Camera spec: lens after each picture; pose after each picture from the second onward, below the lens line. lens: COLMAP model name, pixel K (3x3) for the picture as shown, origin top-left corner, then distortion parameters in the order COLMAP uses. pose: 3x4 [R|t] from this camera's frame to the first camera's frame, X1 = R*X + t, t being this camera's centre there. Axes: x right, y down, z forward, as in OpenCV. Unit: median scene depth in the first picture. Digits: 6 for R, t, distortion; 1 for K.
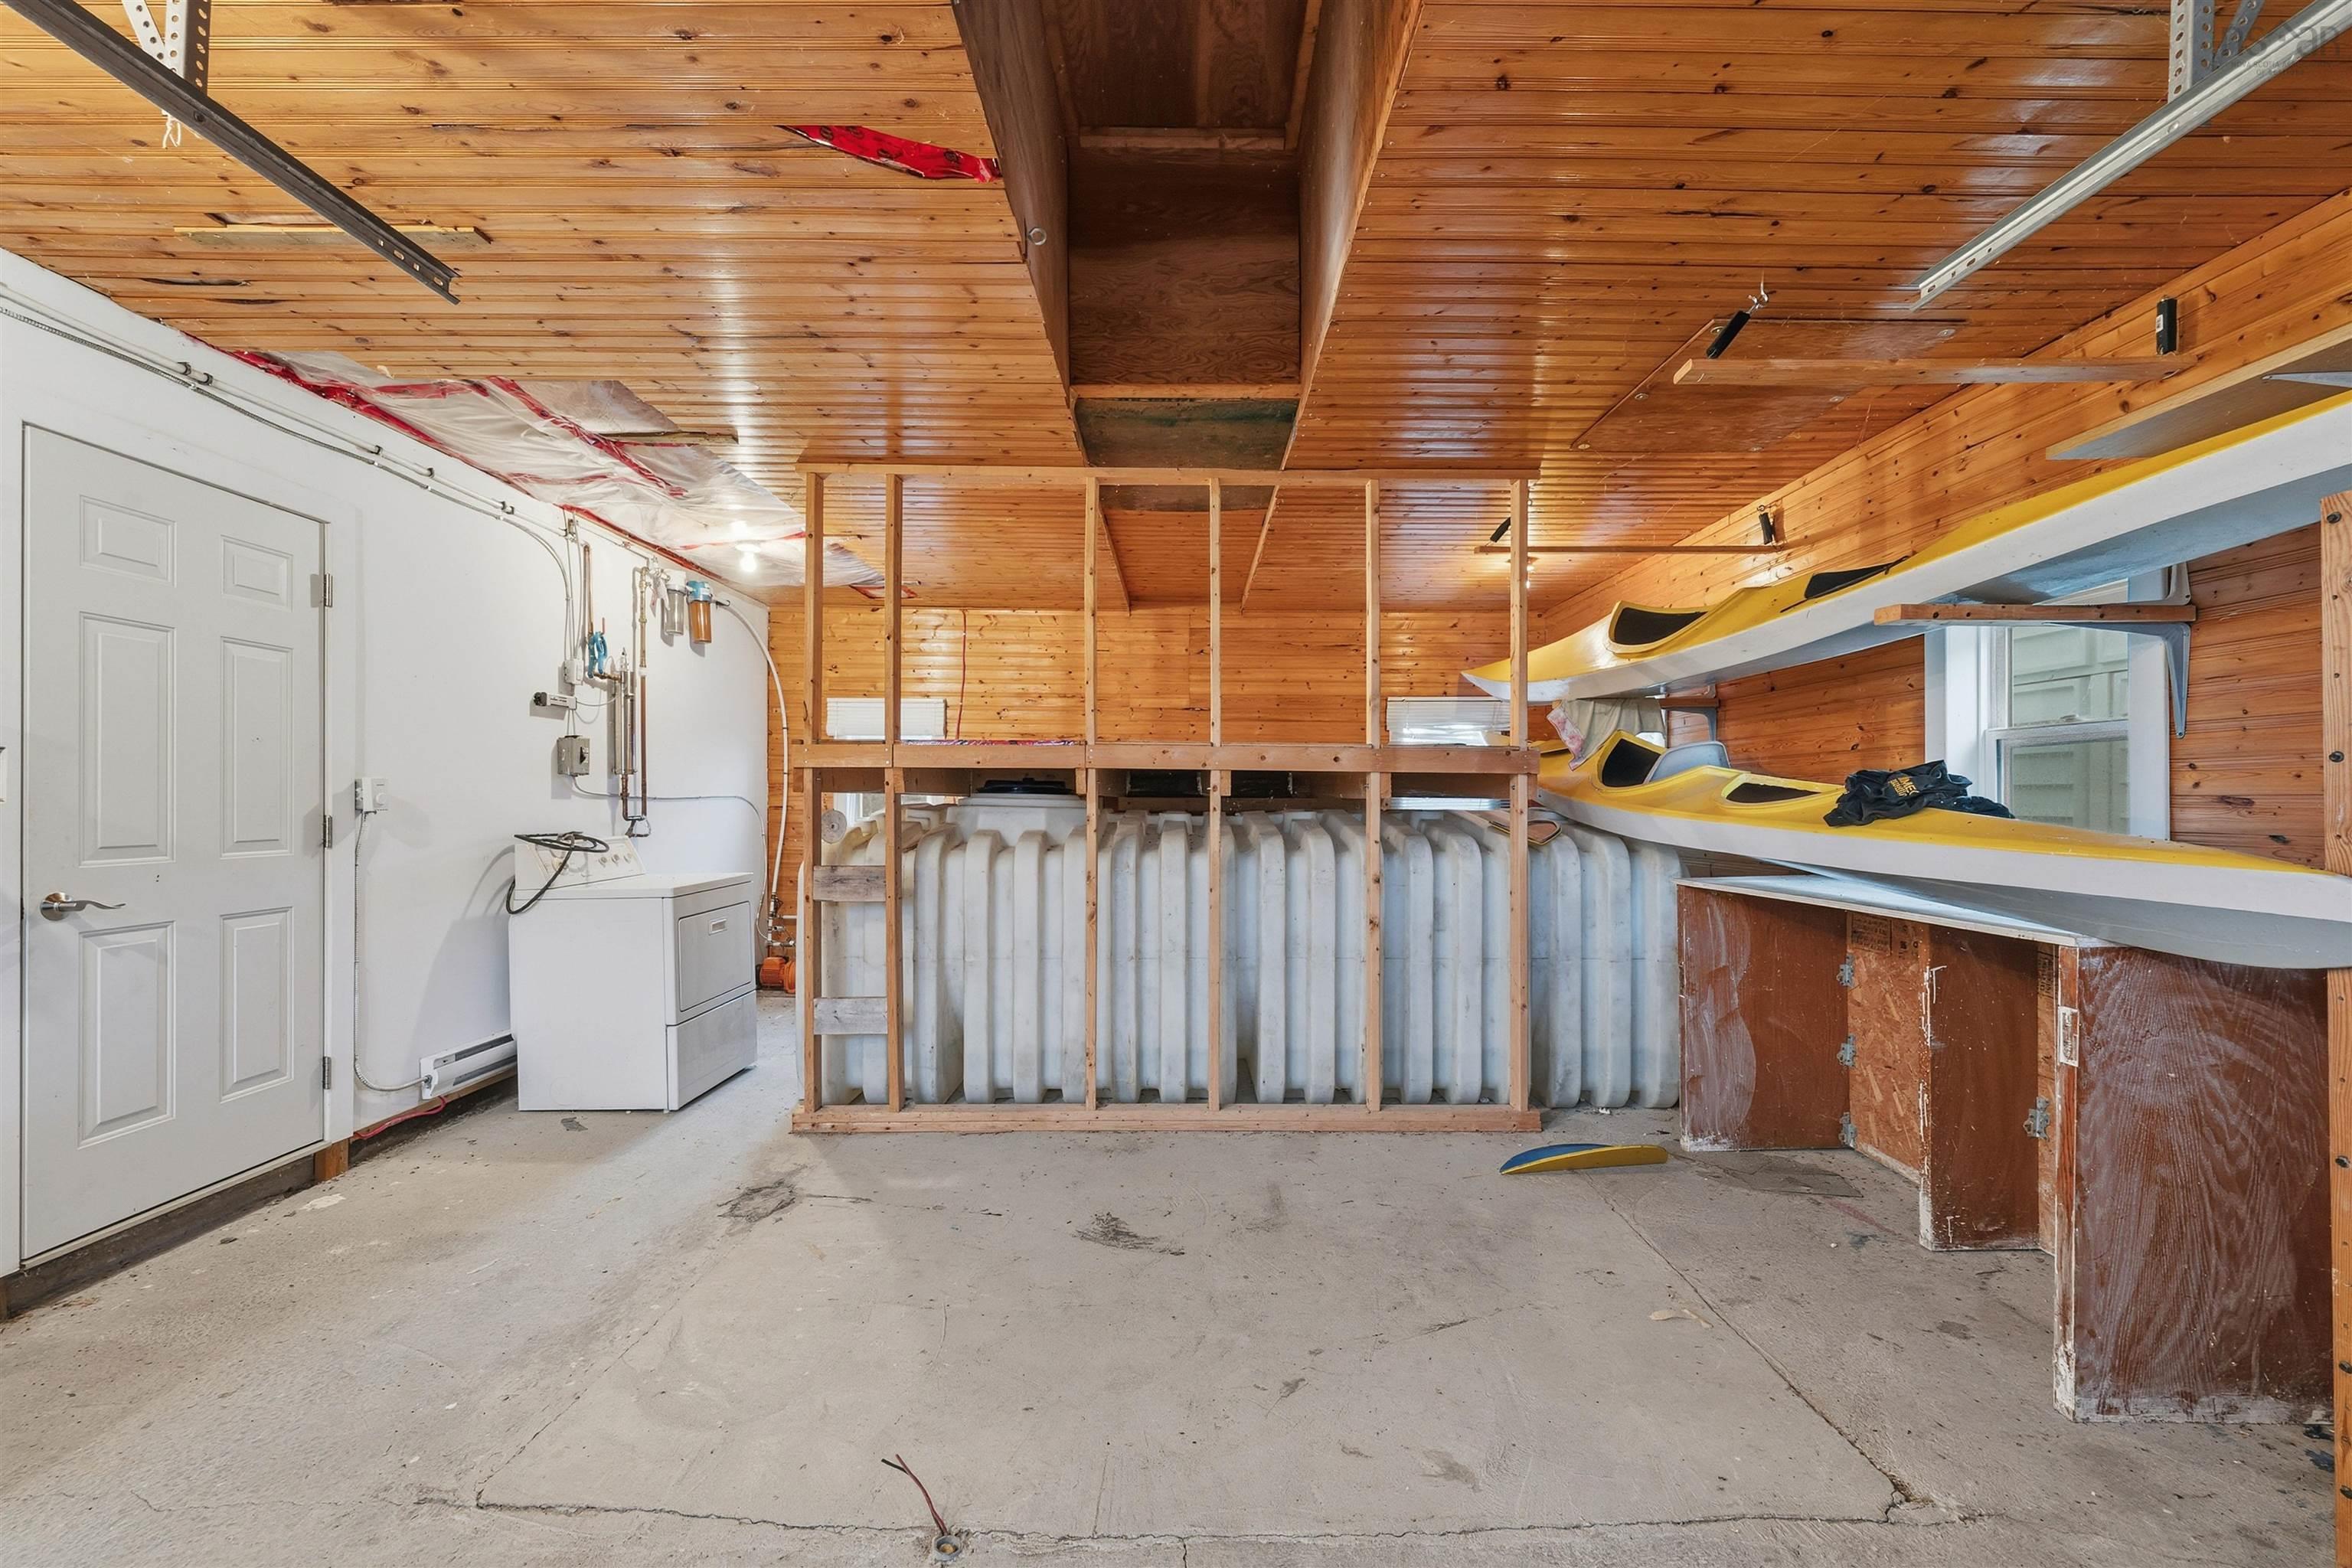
lens RADIAL K [[940.7, 0, 1180.3], [0, 940.7, 791.5], [0, 0, 1]] dist [-0.000014, 0.000474]
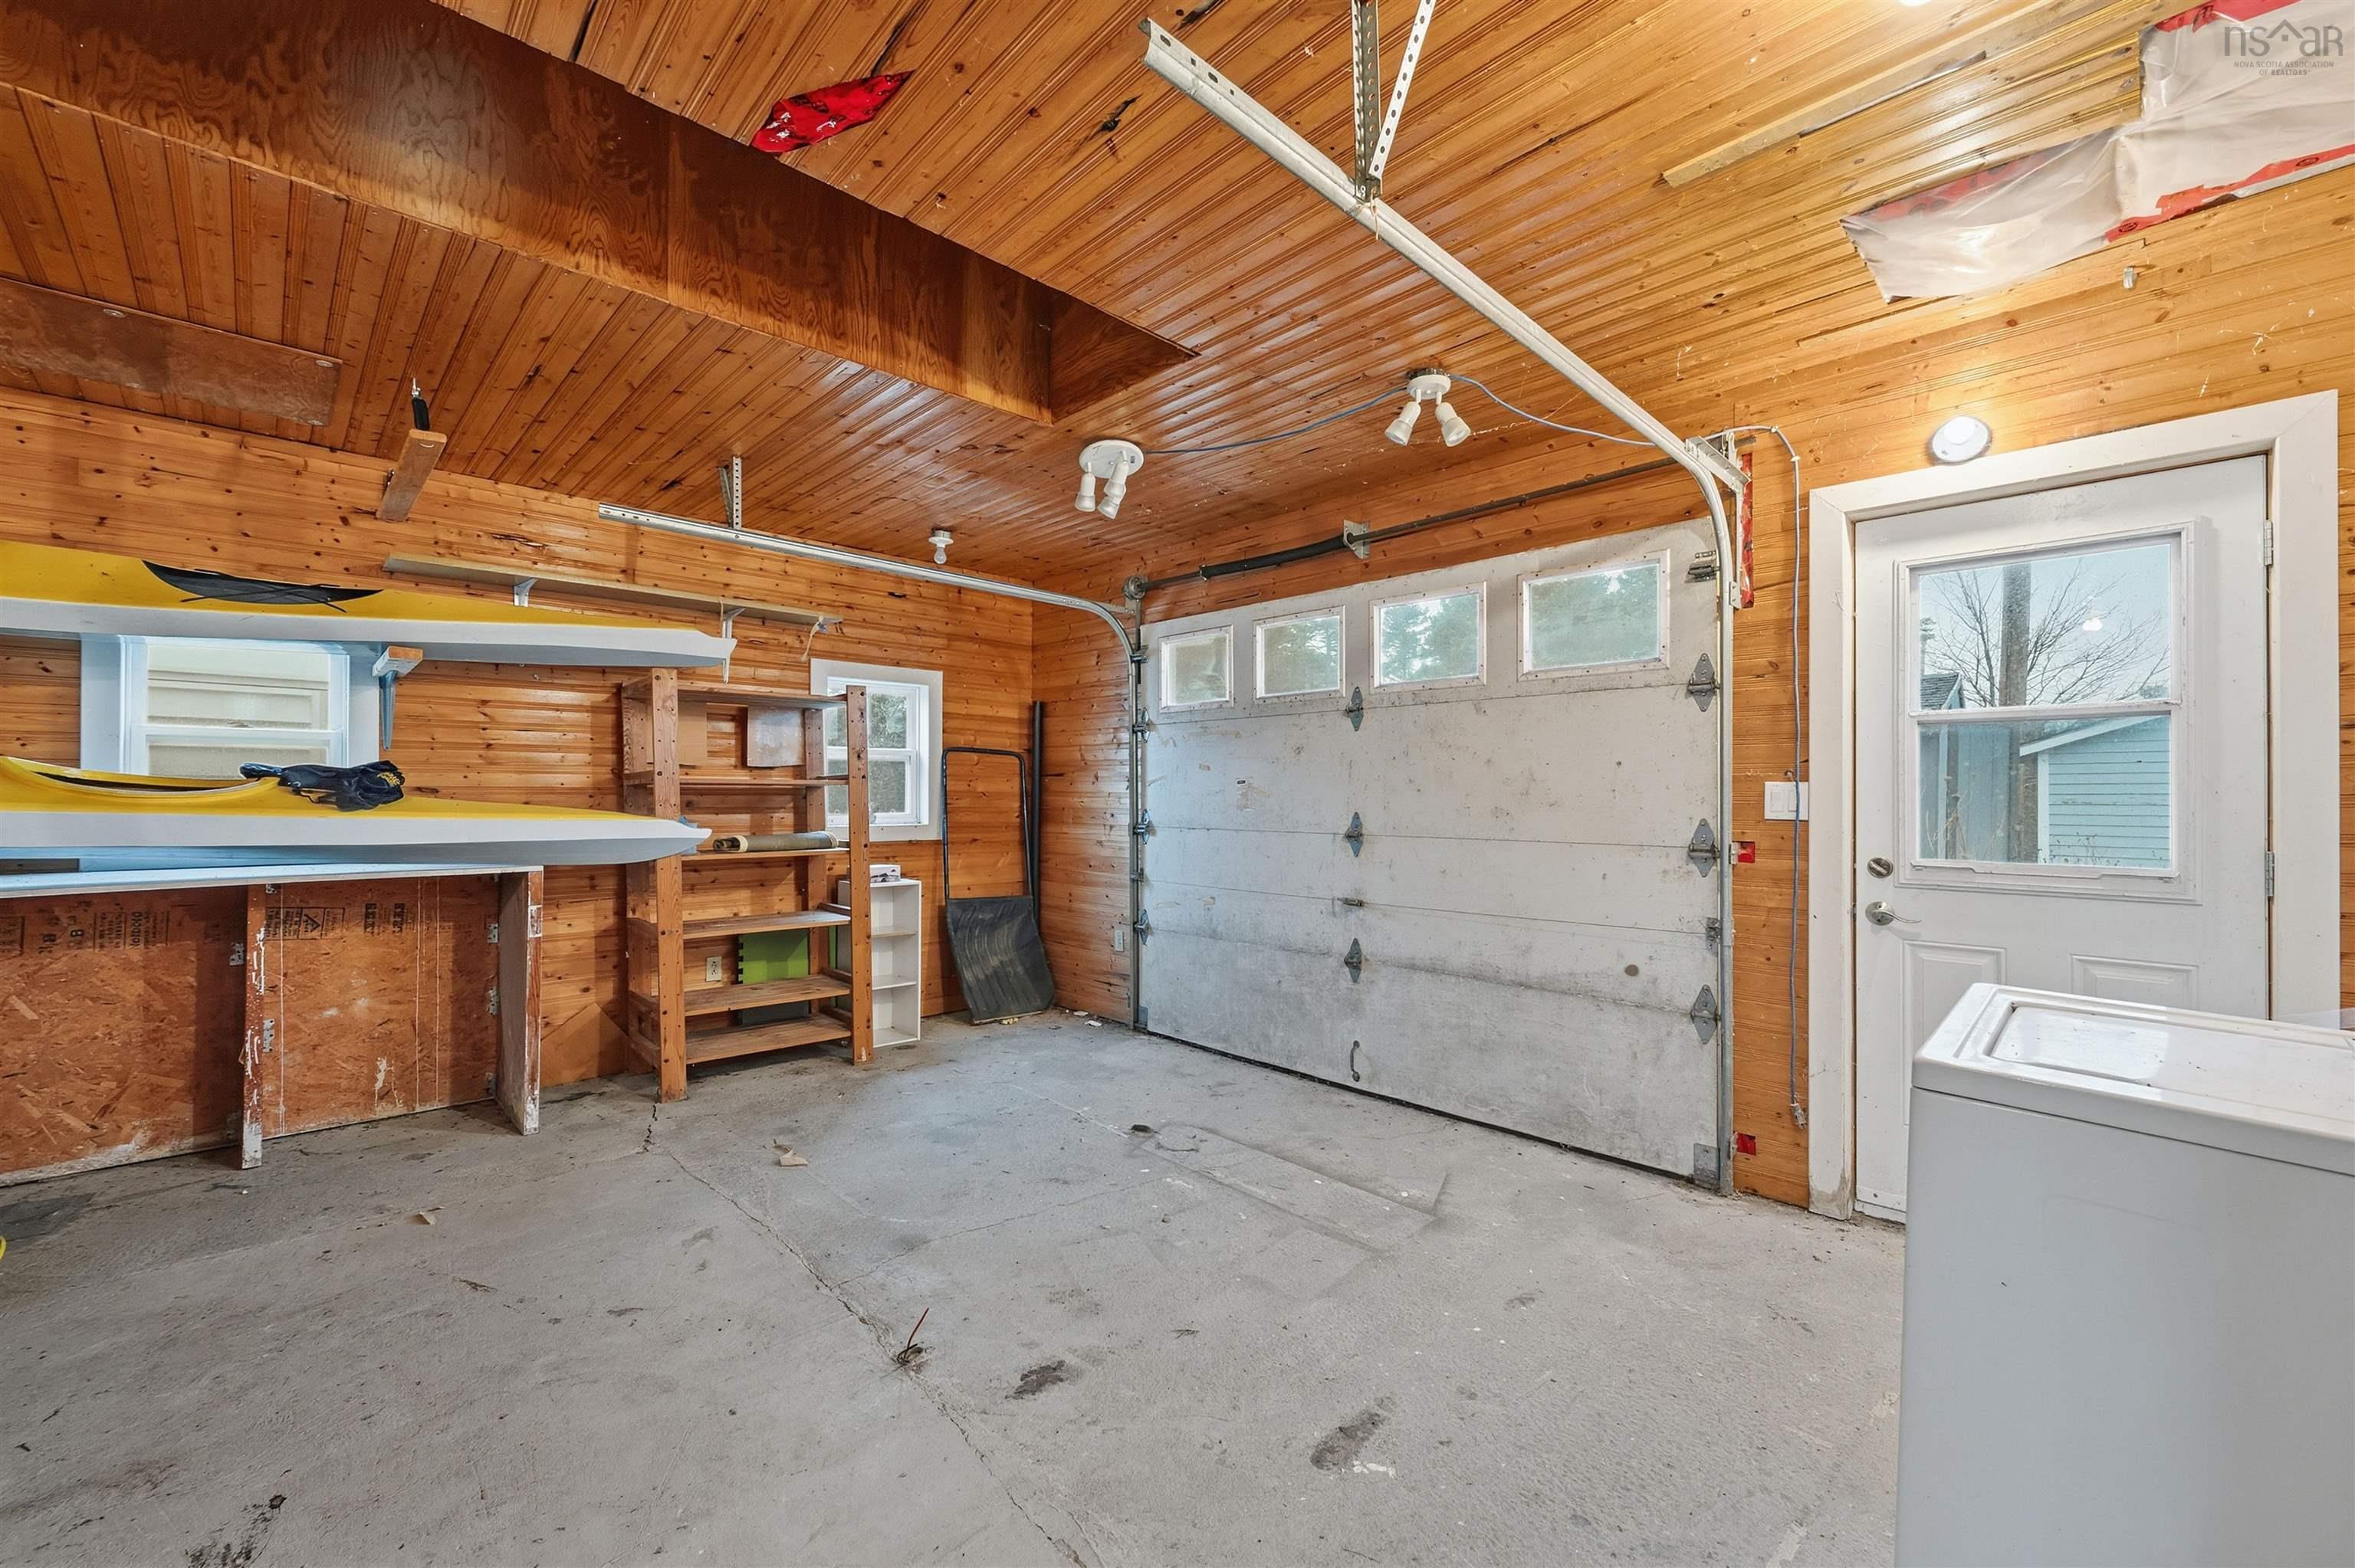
lens RADIAL K [[941.7, 0, 1181.8], [0, 941.7, 791.5], [0, 0, 1]] dist [-0.000014, 0.000474]
pose [[-0.700582, -0.001806, 0.713570, -0.633879], [-0.009884, 0.999925, -0.007174, 0.005355], [-0.713504, -0.012079, -0.700548, 0.724732]]
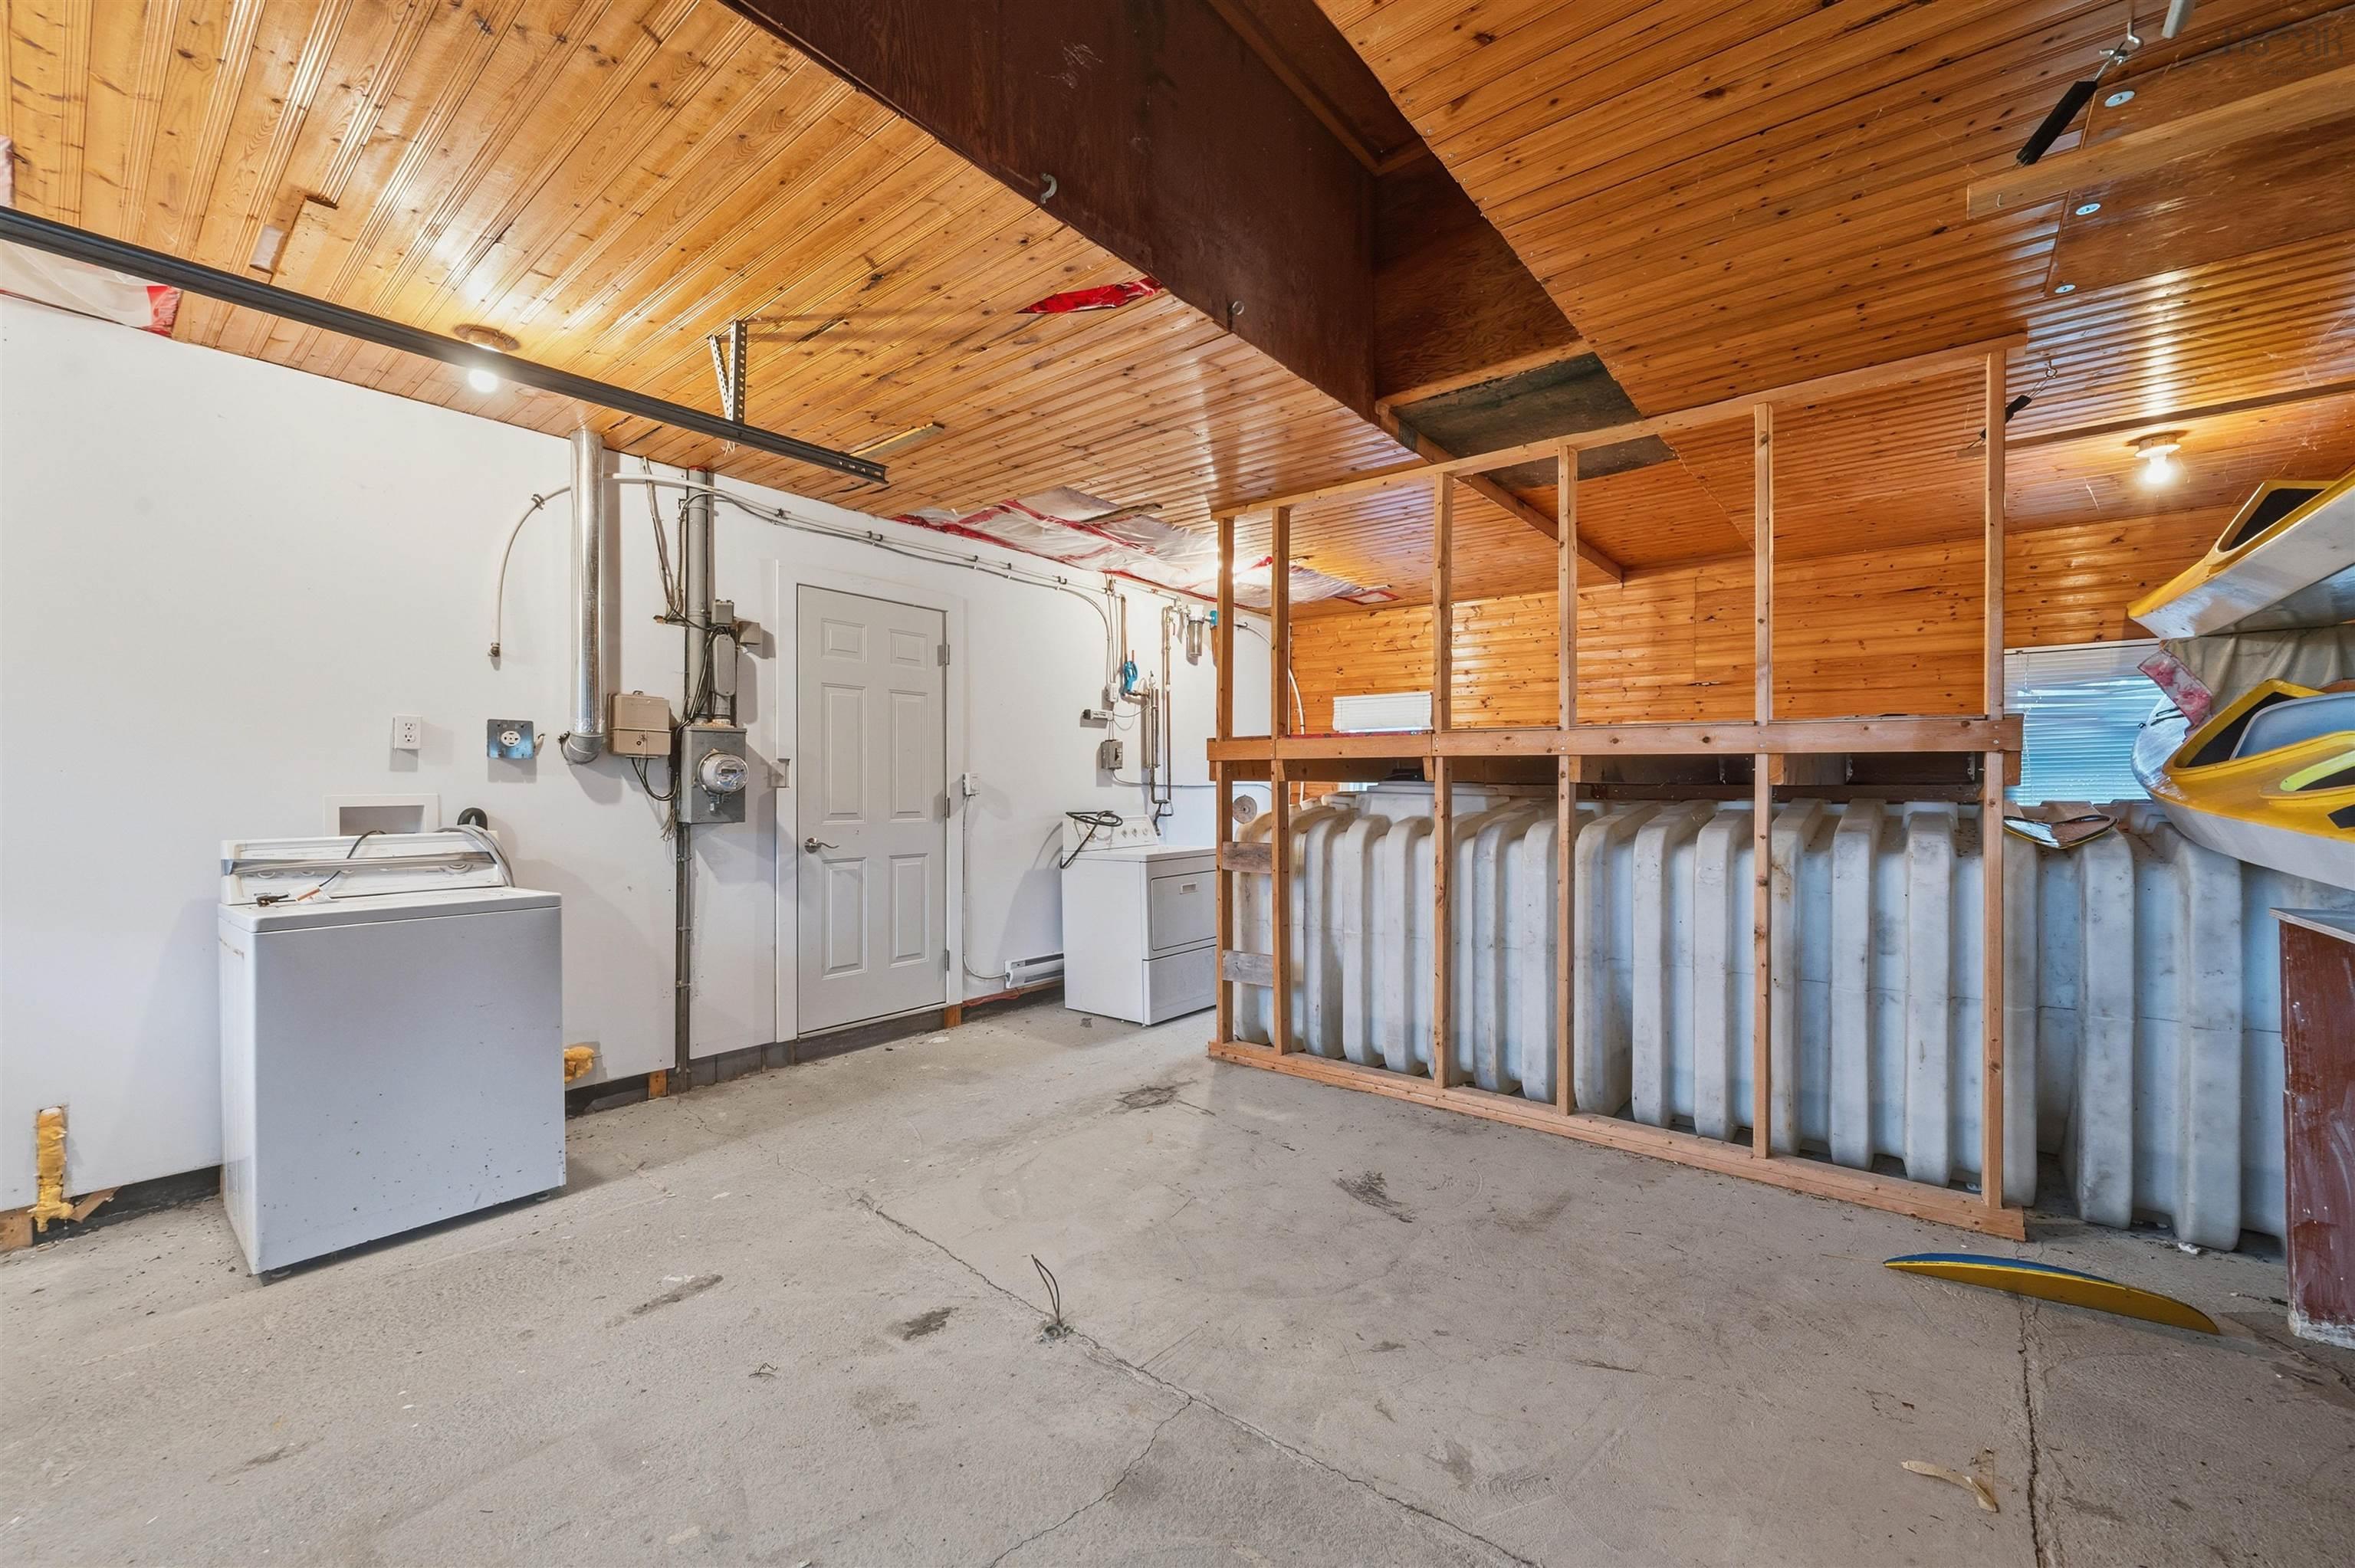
lens RADIAL K [[928.3, 0, 1177.5], [0, 928.3, 784.0], [0, 0, 1]] dist [0.000379, 0.000011]
pose [[0.776653, -0.002737, -0.629922, 0.322912], [0.005584, 0.999981, 0.002540, 0.001429], [0.629903, -0.005490, 0.776654, 0.030046]]
